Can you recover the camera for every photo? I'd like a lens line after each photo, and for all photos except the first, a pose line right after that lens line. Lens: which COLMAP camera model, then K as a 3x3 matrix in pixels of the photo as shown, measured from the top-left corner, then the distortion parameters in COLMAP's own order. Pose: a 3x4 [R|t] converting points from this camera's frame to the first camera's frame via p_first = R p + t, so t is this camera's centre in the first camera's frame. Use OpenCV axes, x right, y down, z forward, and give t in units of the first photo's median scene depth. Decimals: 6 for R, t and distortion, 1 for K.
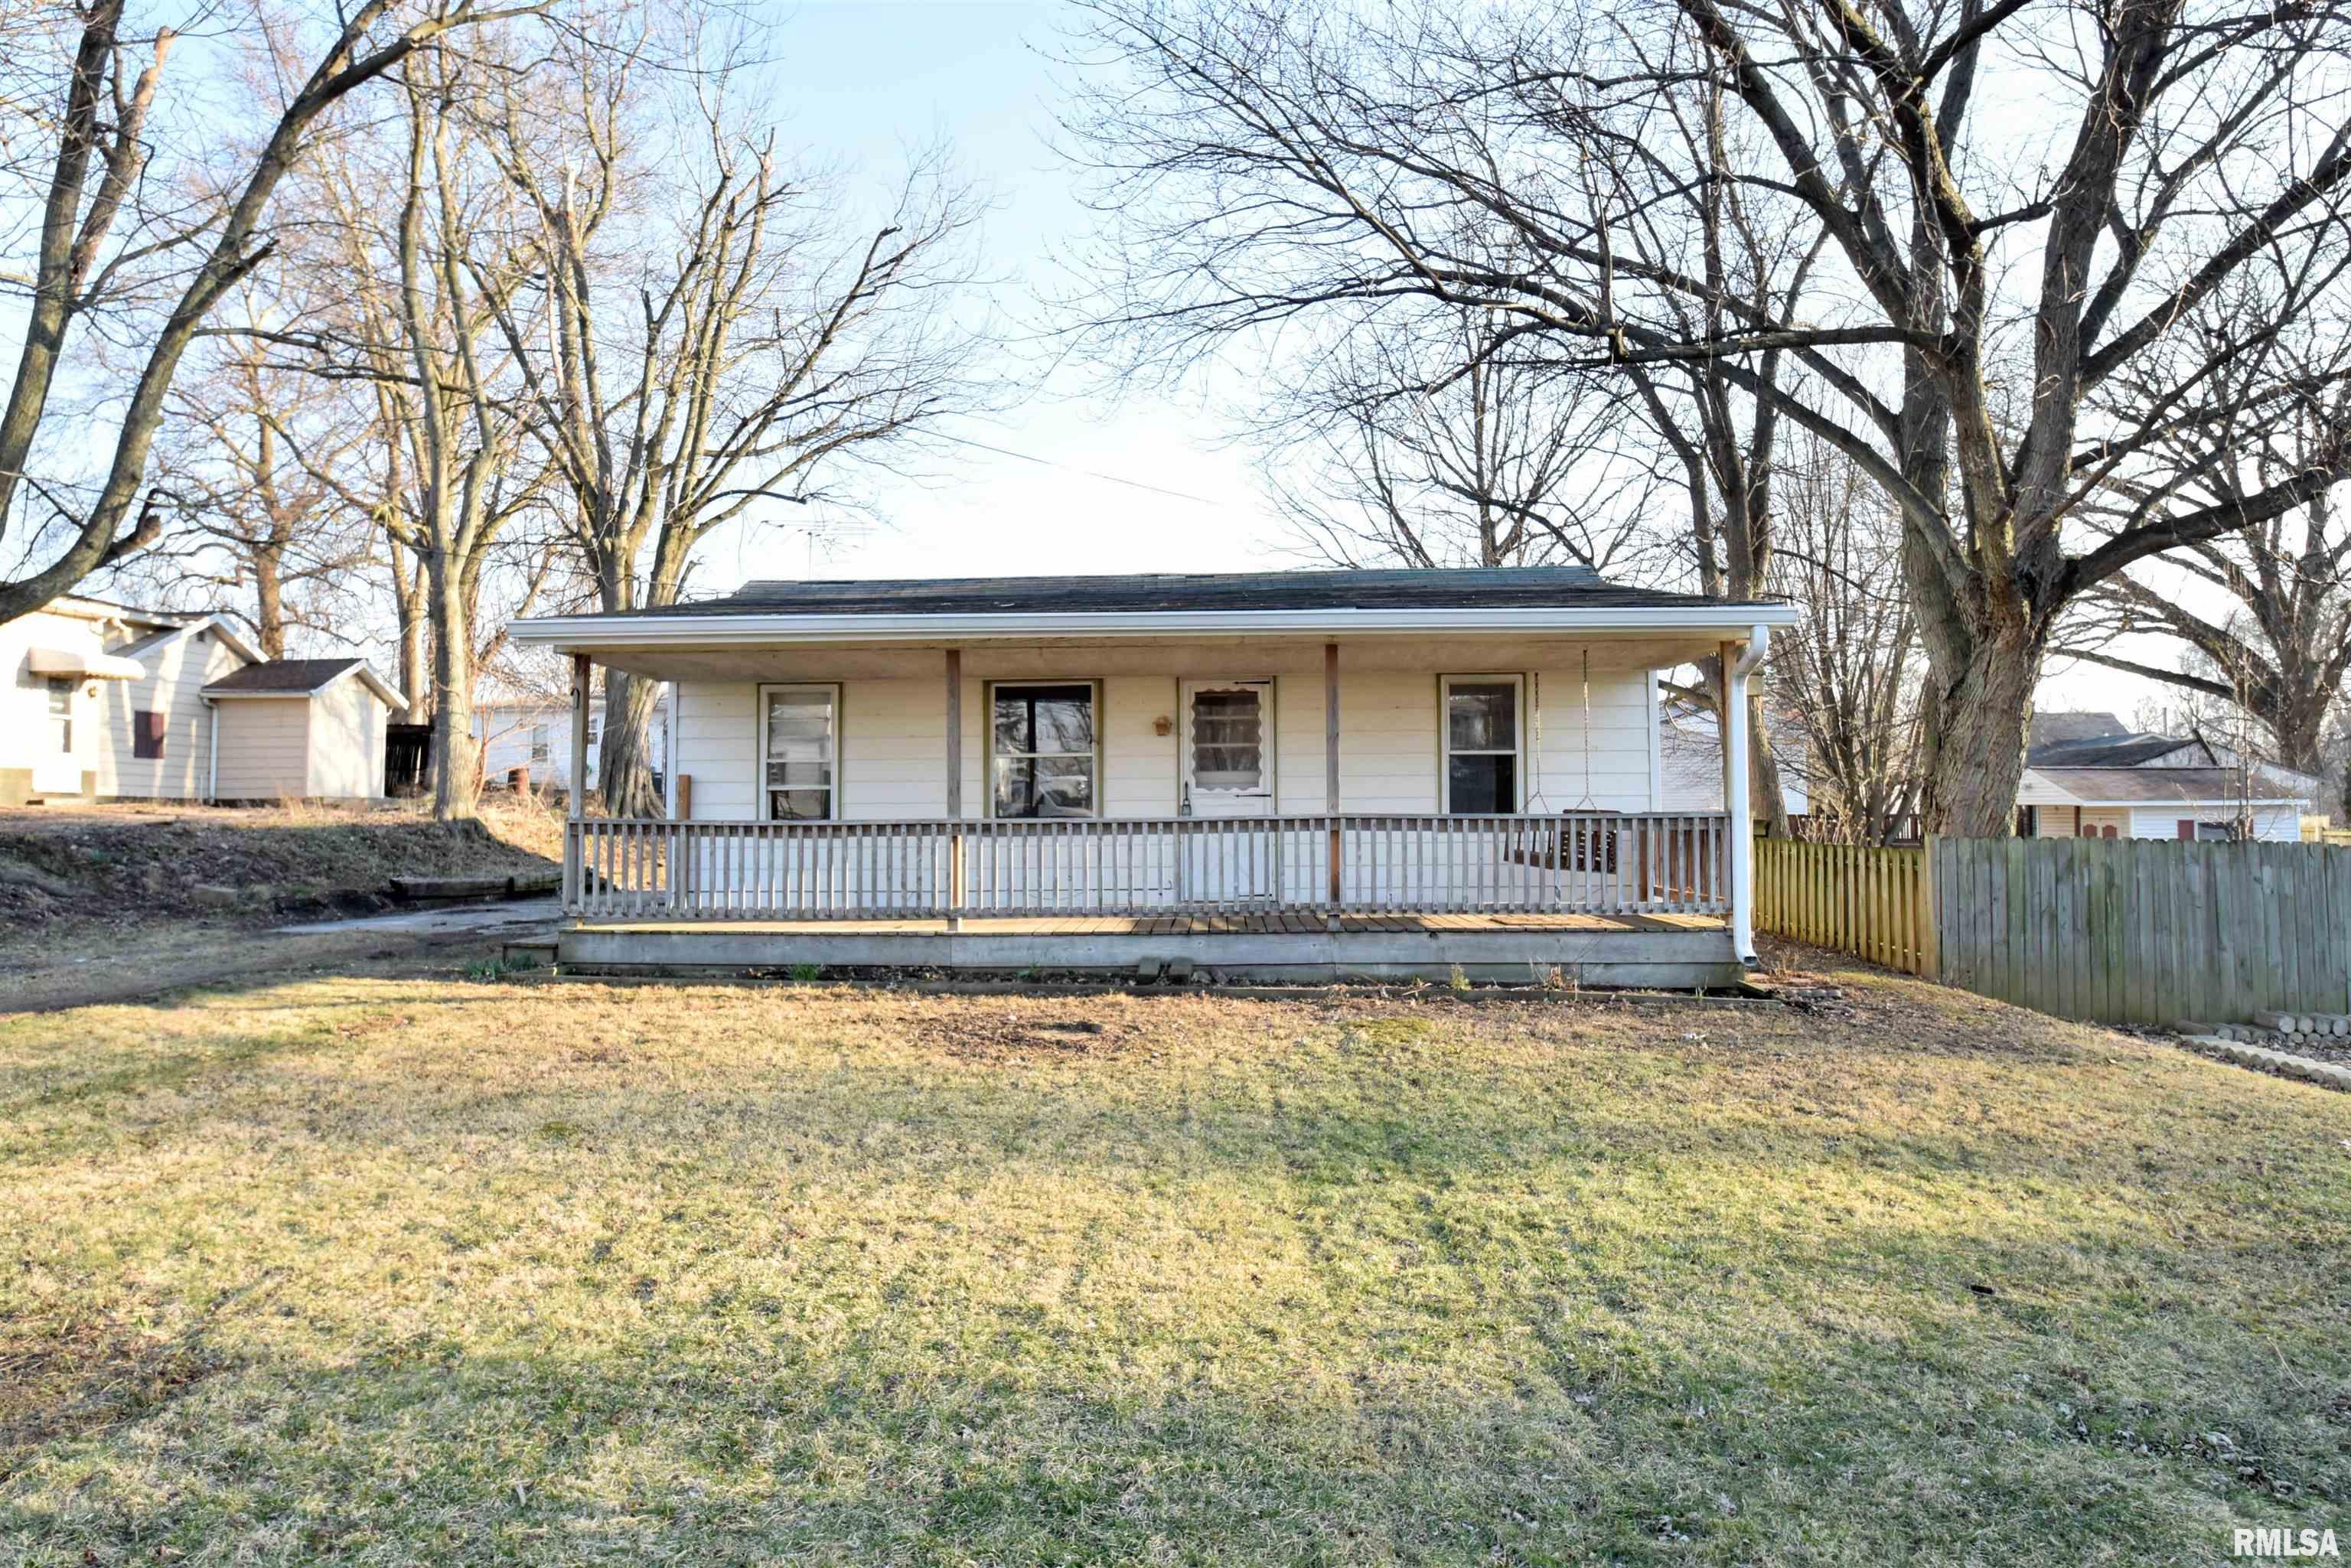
lens RADIAL K [[1410.0, 0, 1175.9], [0, 1410.0, 781.1], [0, 0, 1]] dist [-0.007434, 0.001751]
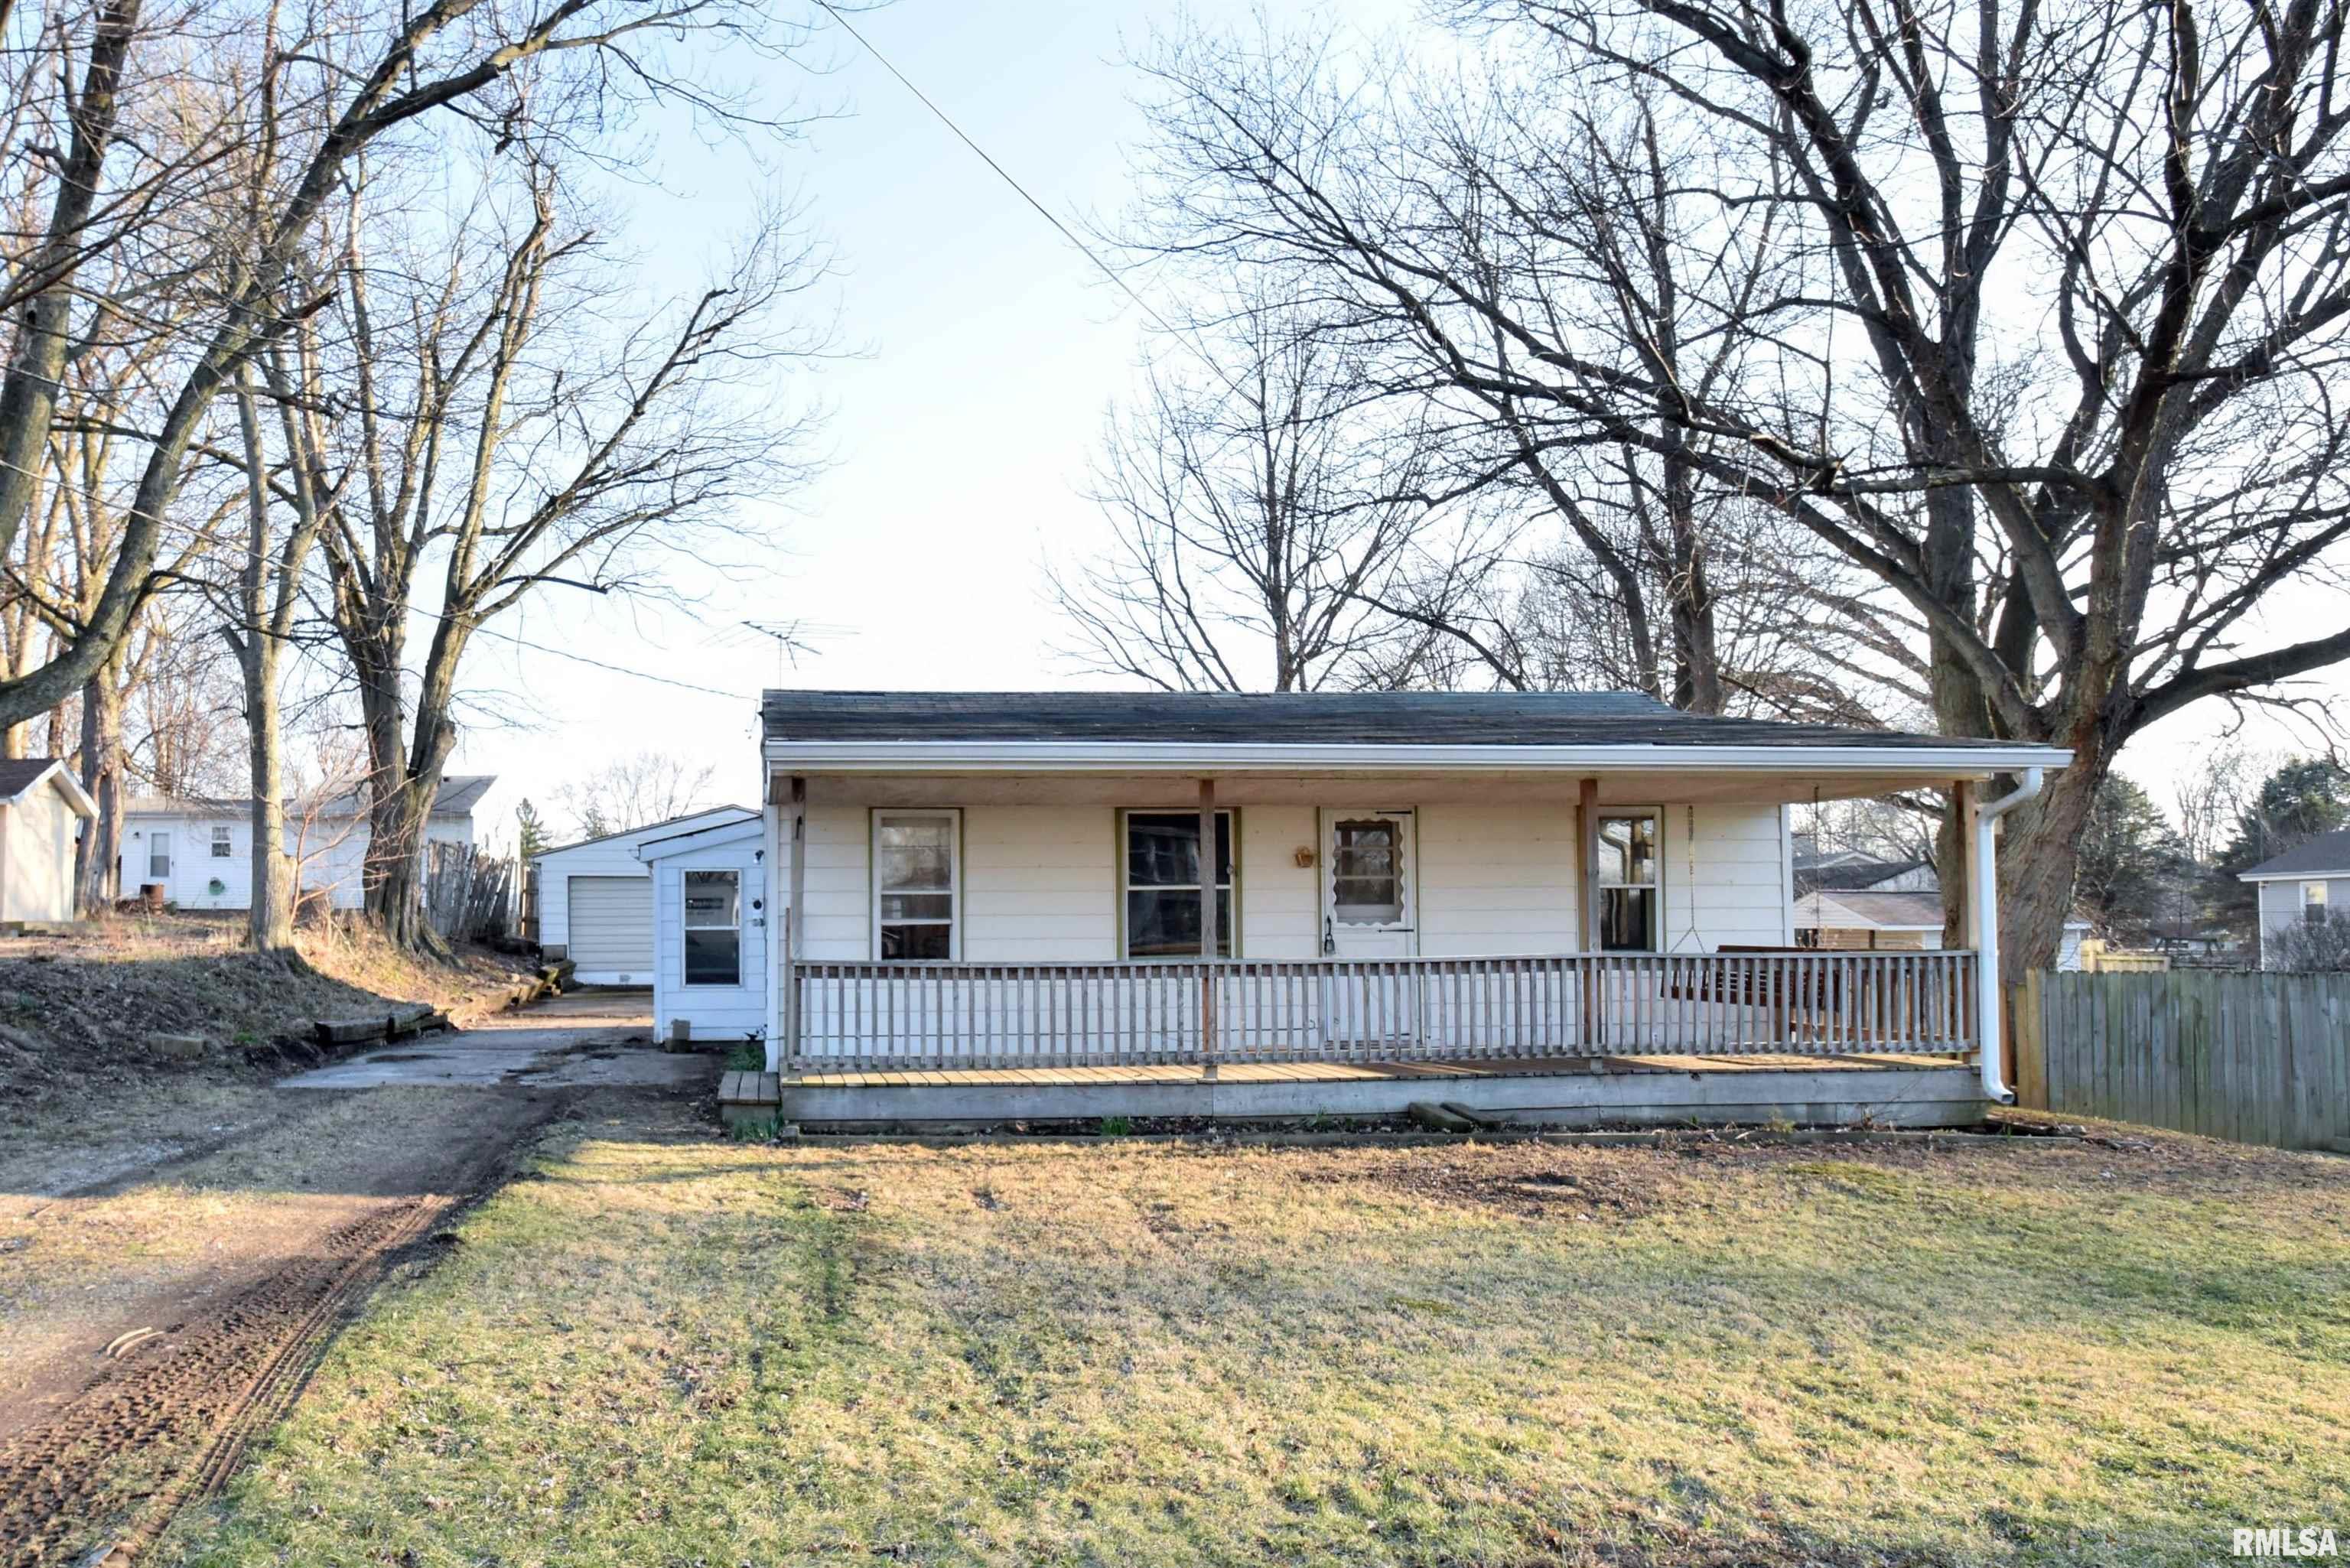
lens RADIAL K [[1506.0, 0, 1174.1], [0, 1506.0, 915.7], [0, 0, 1]] dist [0.003120, -0.002492]
pose [[0.989956, 0.002198, 0.141358, -0.239637], [-0.003349, 0.999963, 0.007906, -0.007851], [-0.141336, -0.008300, 0.989927, 0.005598]]
